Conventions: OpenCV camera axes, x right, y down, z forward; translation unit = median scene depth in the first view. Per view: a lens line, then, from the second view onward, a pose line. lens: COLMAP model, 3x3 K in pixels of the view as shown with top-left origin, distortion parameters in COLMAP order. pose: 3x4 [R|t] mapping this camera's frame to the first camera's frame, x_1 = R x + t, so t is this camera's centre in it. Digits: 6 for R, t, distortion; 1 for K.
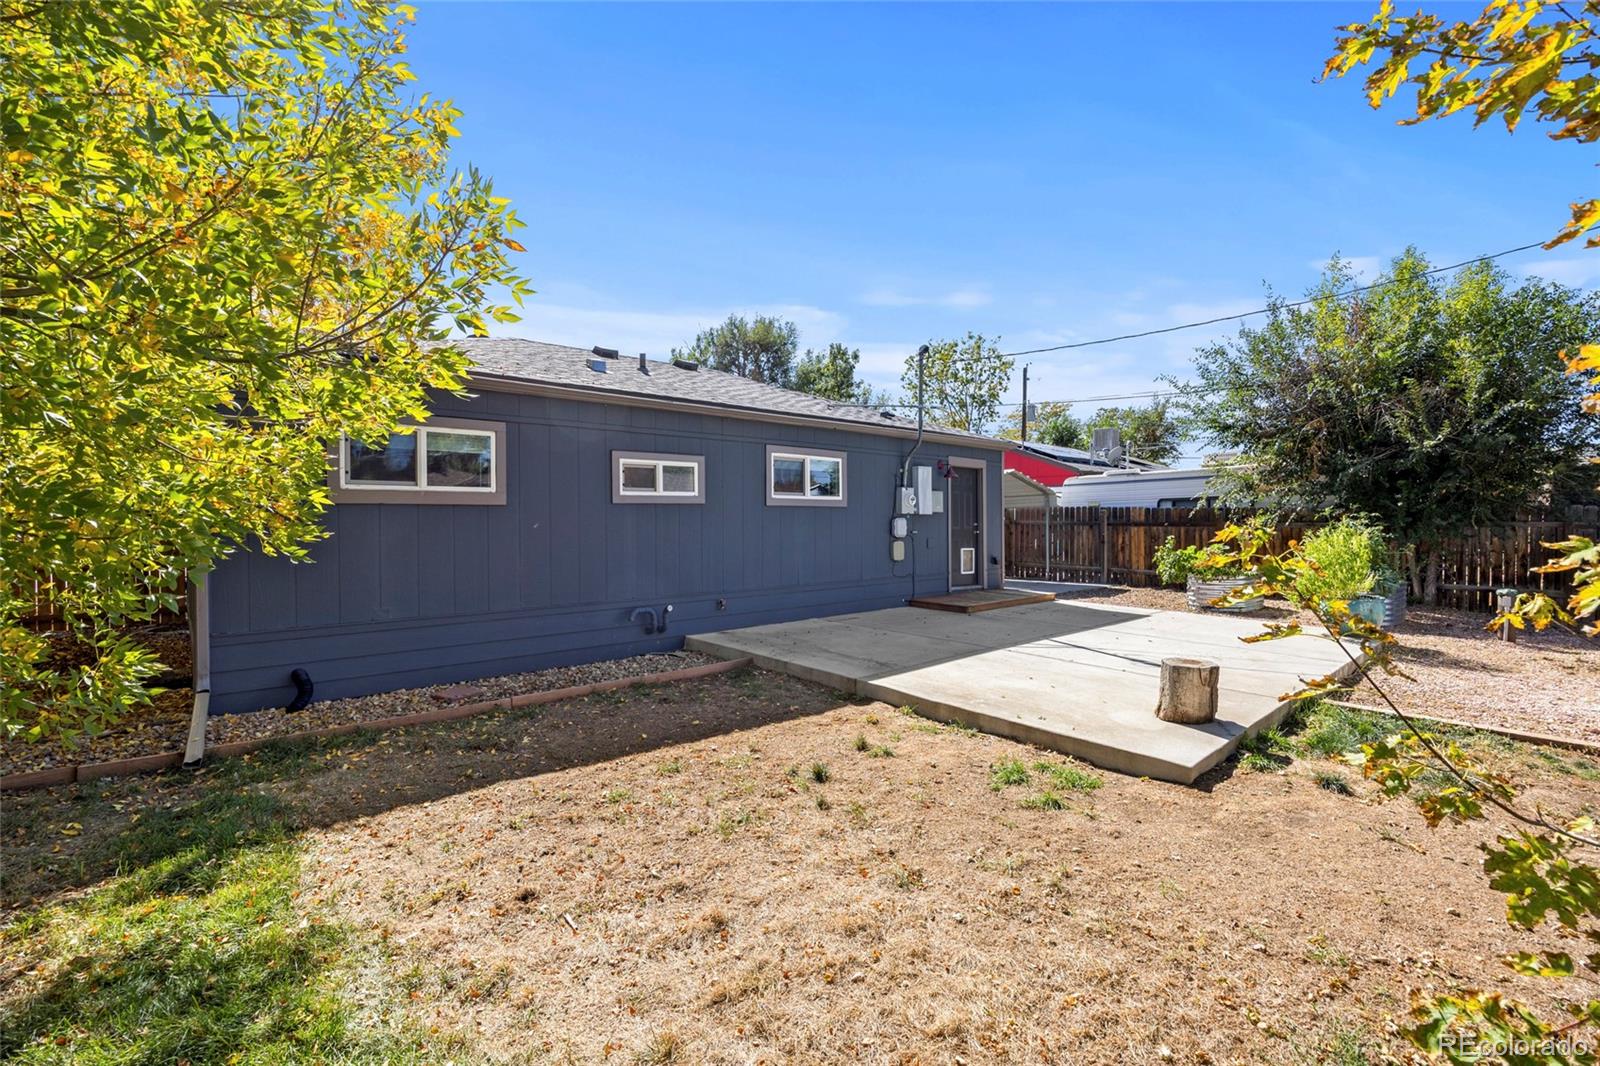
lens RADIAL K [[704.7, 0, 804.0], [0, 704.7, 528.8], [0, 0, 1]] dist [-0.010177, -0.001320]
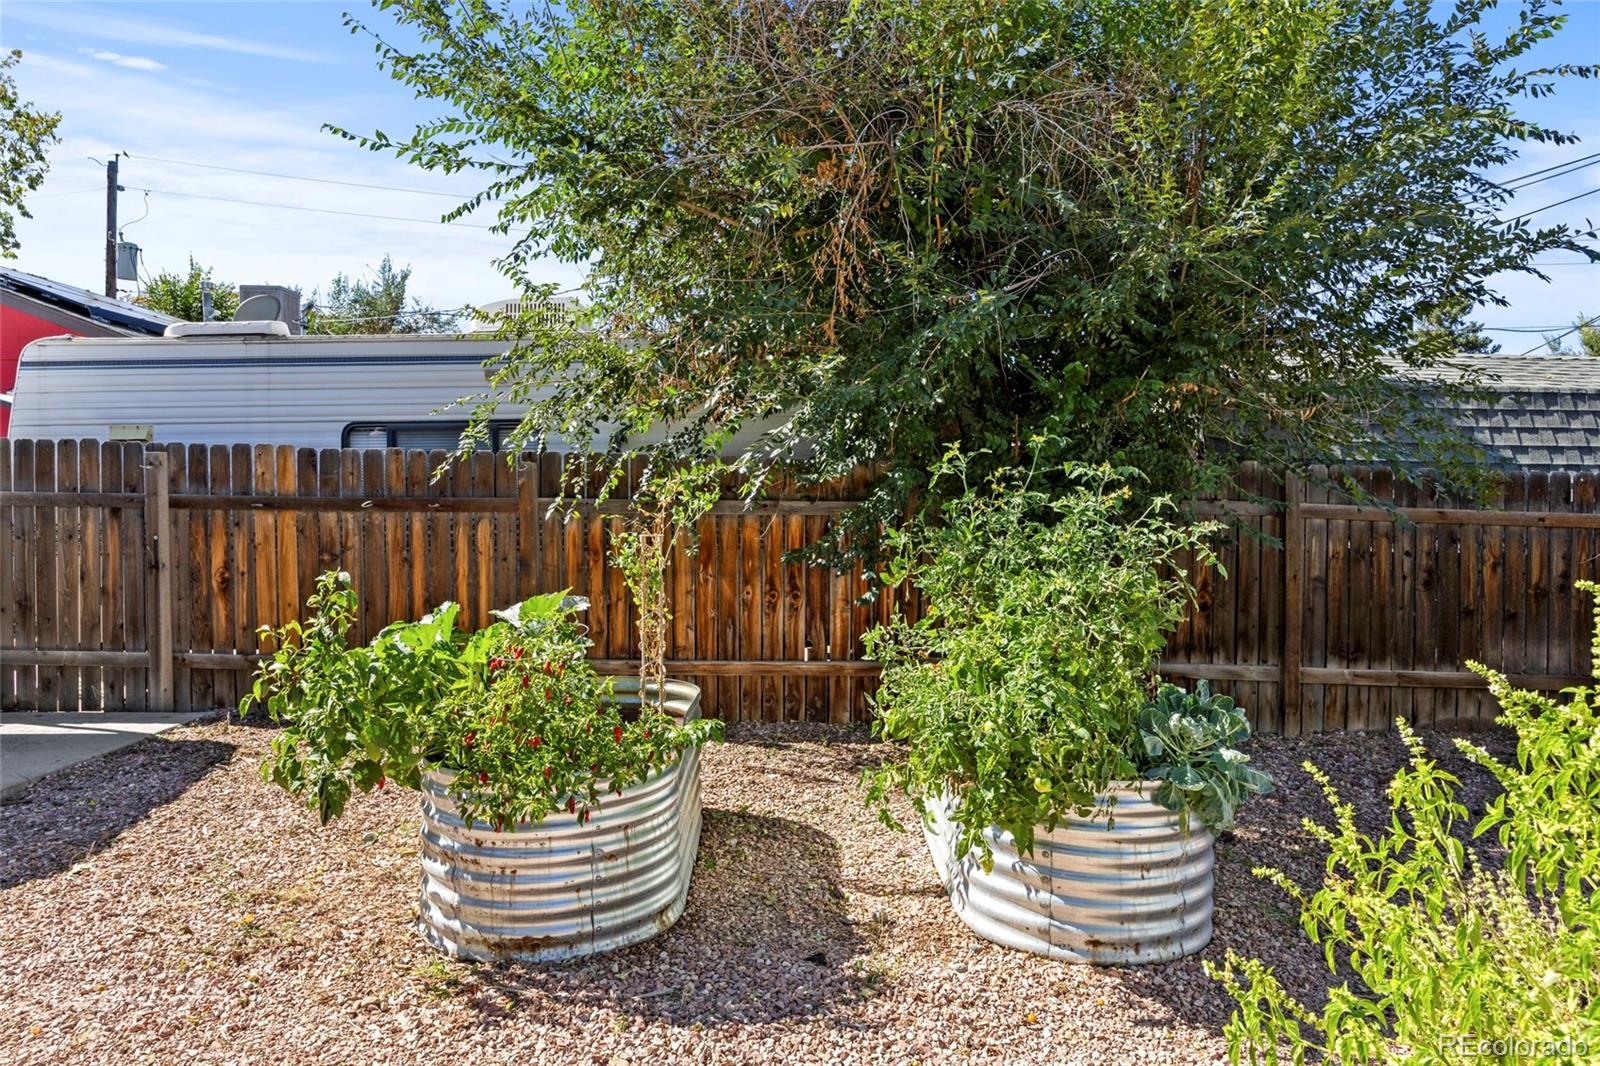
lens RADIAL K [[992.4, 0, 805.6], [0, 992.4, 529.6], [0, 0, 1]] dist [0.001891, 0.001959]
pose [[0.661763, -0.017450, 0.749510, 0.461623], [-0.000987, 0.999708, 0.024146, -0.008449], [-0.749713, -0.016719, 0.661552, 0.829082]]
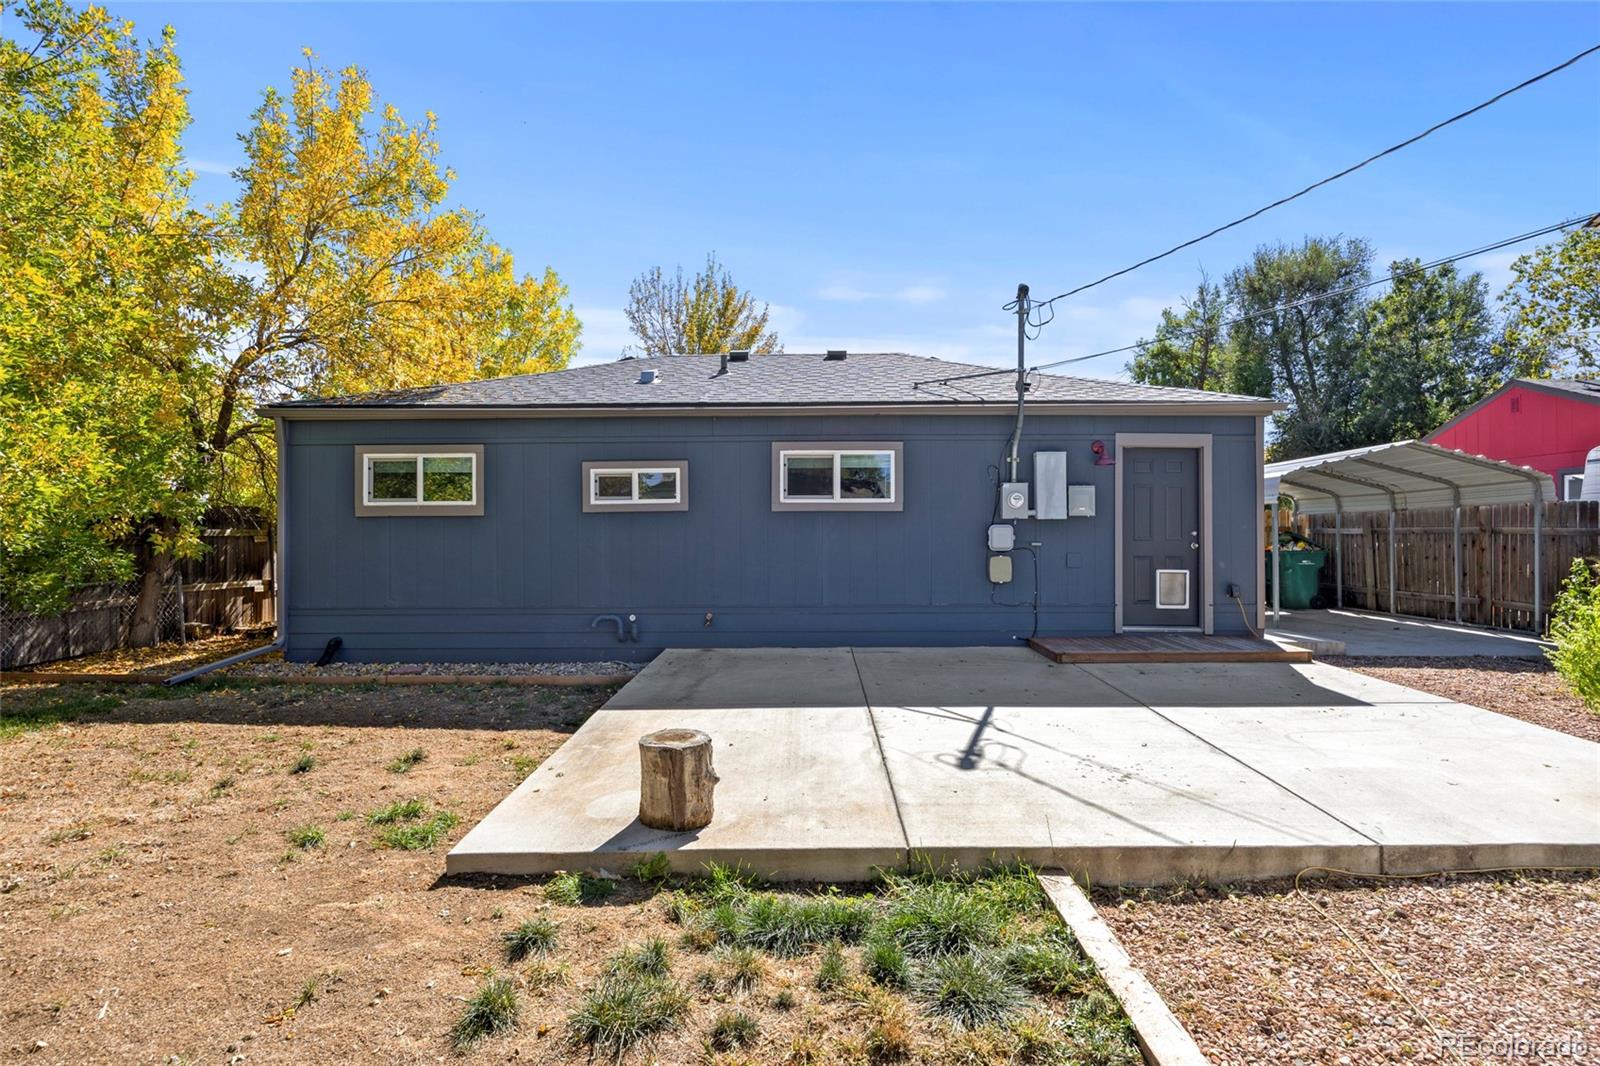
lens RADIAL K [[837.1, 0, 799.6], [0, 837.1, 529.6], [0, 0, 1]] dist [-0.011609, -0.000366]
pose [[0.739939, -0.004232, -0.672661, 0.581466], [-0.005727, 0.999904, -0.012590, 0.002261], [0.672650, 0.013168, 0.739844, 0.219063]]
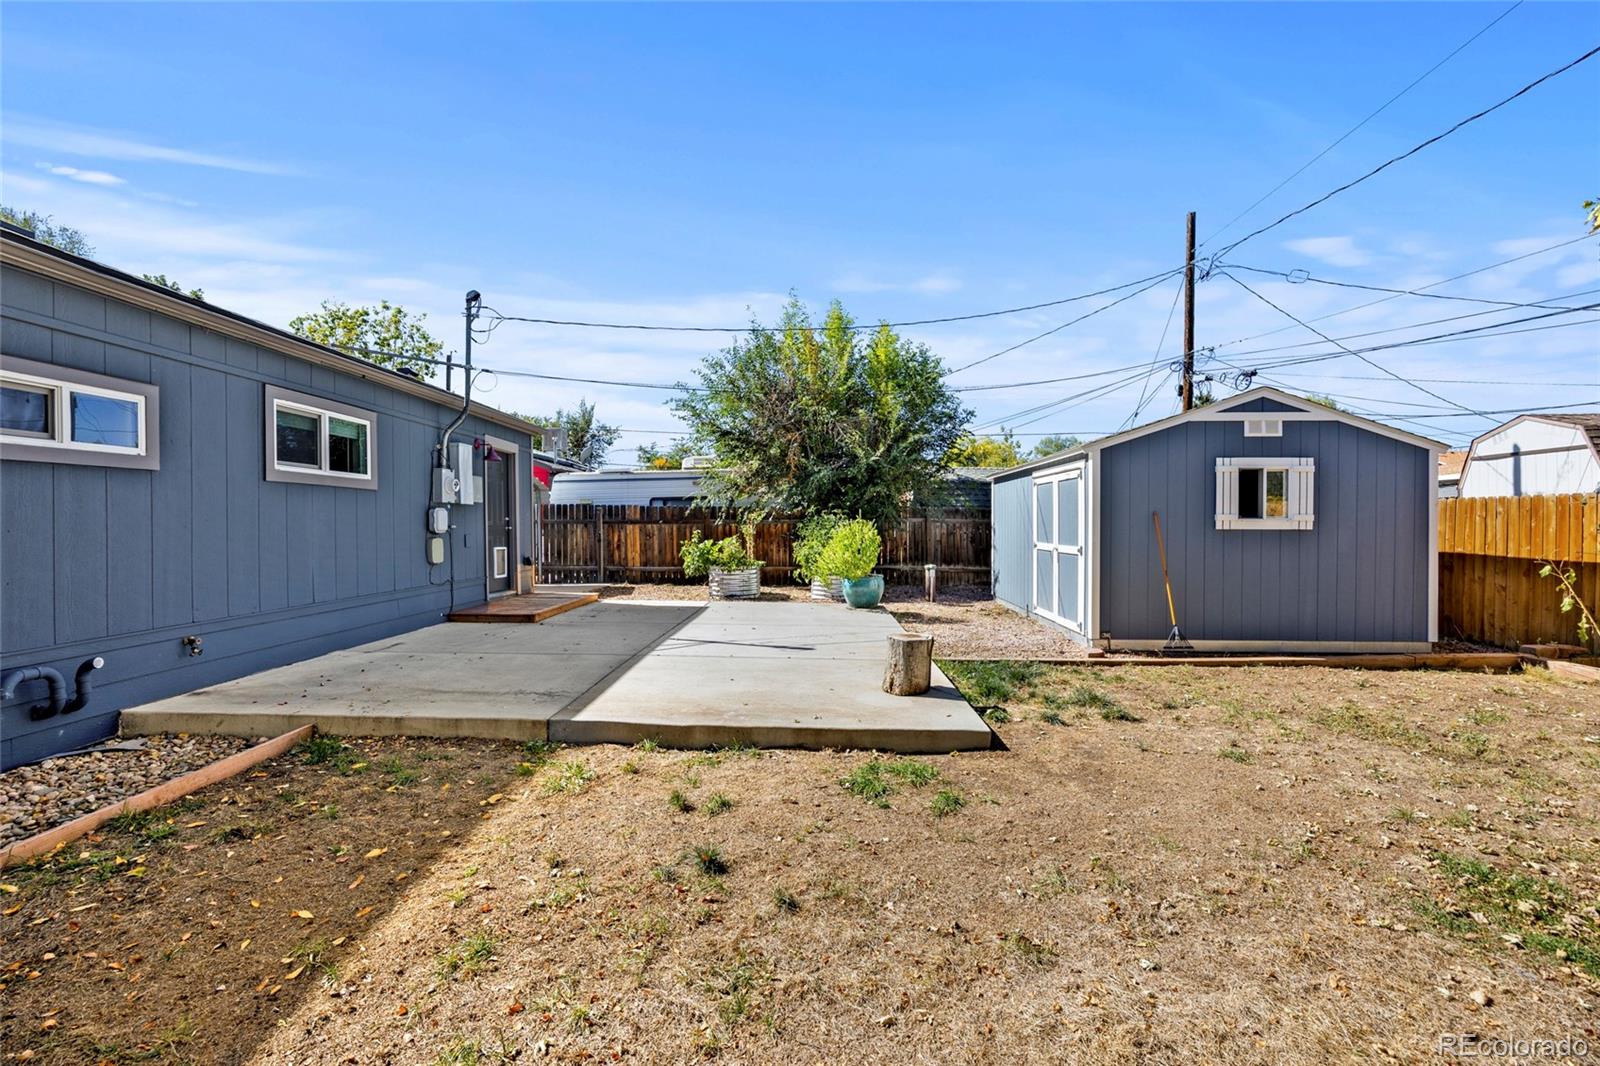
lens RADIAL K [[704.7, 0, 801.2], [0, 704.7, 530.0], [0, 0, 1]] dist [-0.010177, -0.001320]
pose [[0.678882, -0.005396, 0.734227, -0.162869], [0.010781, 0.999938, -0.002619, 0.015324], [-0.734168, 0.009694, 0.678899, 0.194772]]
